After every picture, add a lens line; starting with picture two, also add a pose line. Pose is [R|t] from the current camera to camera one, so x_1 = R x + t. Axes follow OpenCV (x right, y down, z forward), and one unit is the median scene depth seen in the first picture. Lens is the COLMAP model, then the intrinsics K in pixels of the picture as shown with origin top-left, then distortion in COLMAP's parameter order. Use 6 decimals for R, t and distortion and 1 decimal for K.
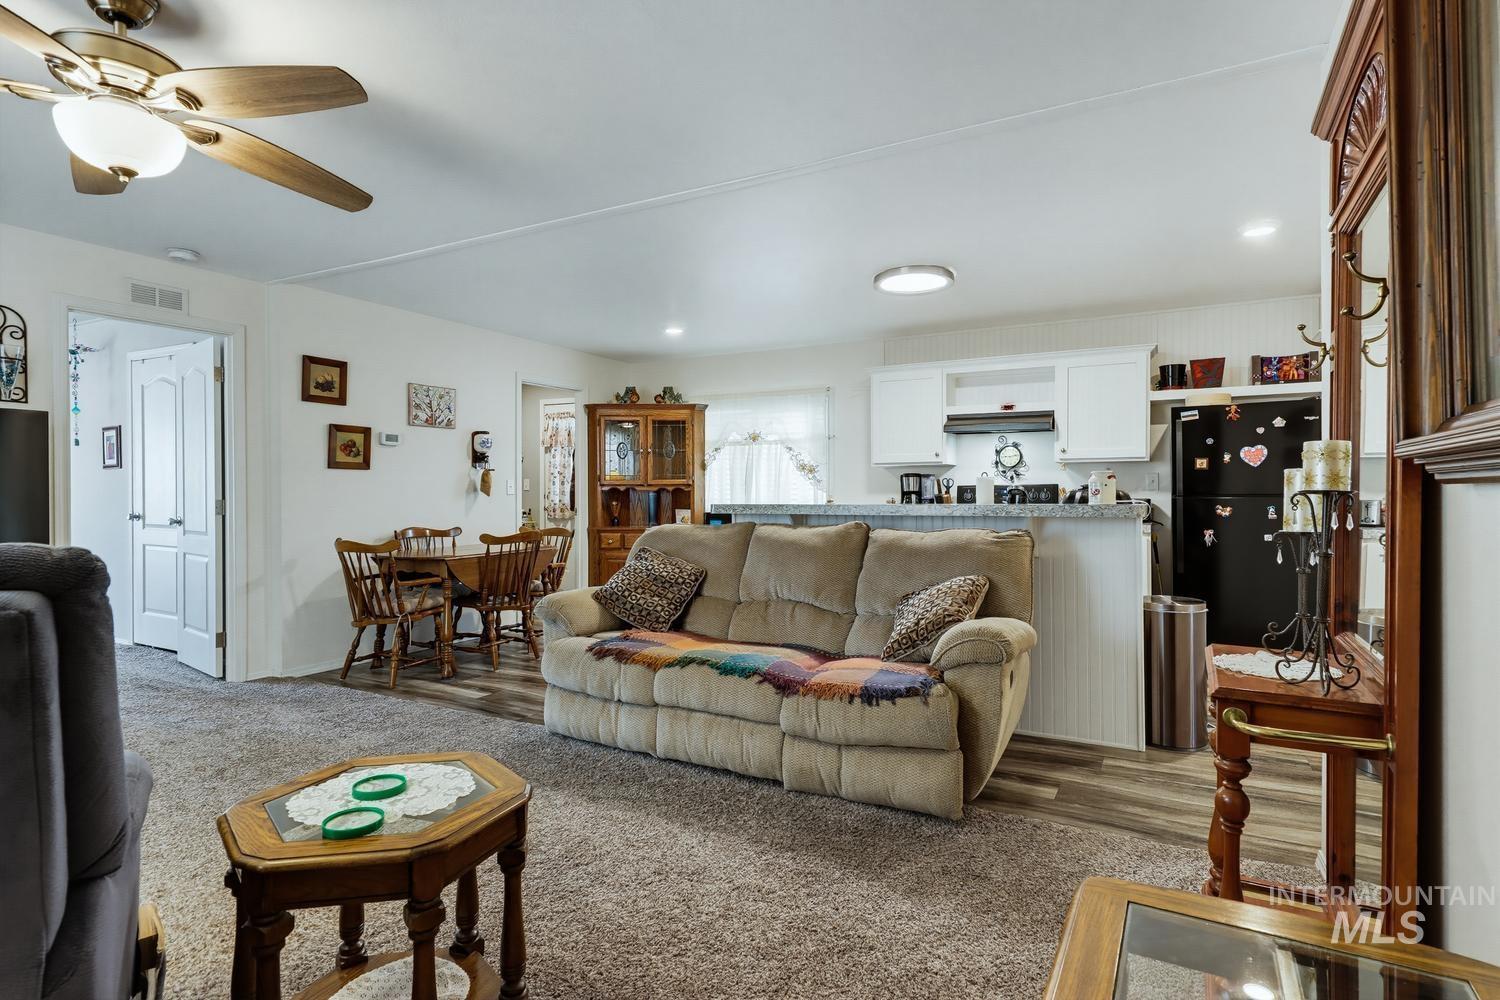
lens RADIAL K [[767.0, 0, 756.6], [0, 767.0, 497.8], [0, 0, 1]] dist [0.003142, -0.000998]
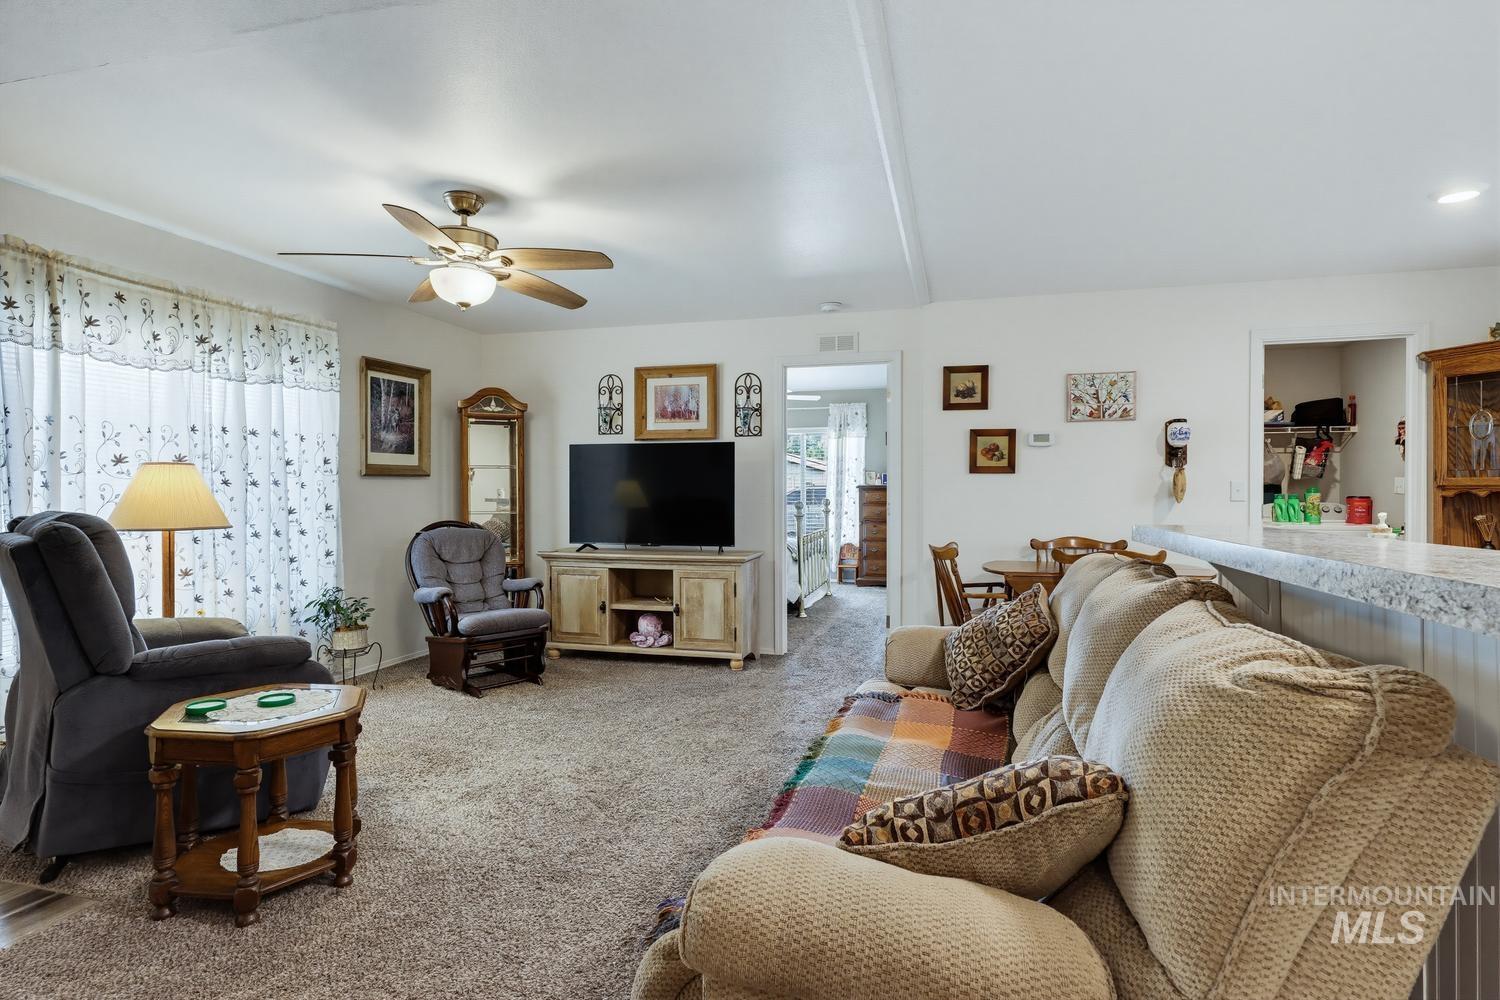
lens RADIAL K [[767.0, 0, 756.6], [0, 767.0, 497.8], [0, 0, 1]] dist [0.003142, -0.000998]
pose [[0.226114, 0.009471, -0.974055, 0.325127], [-0.007853, 0.999938, 0.007899, -0.010333], [0.974069, 0.005864, 0.226174, 0.437577]]
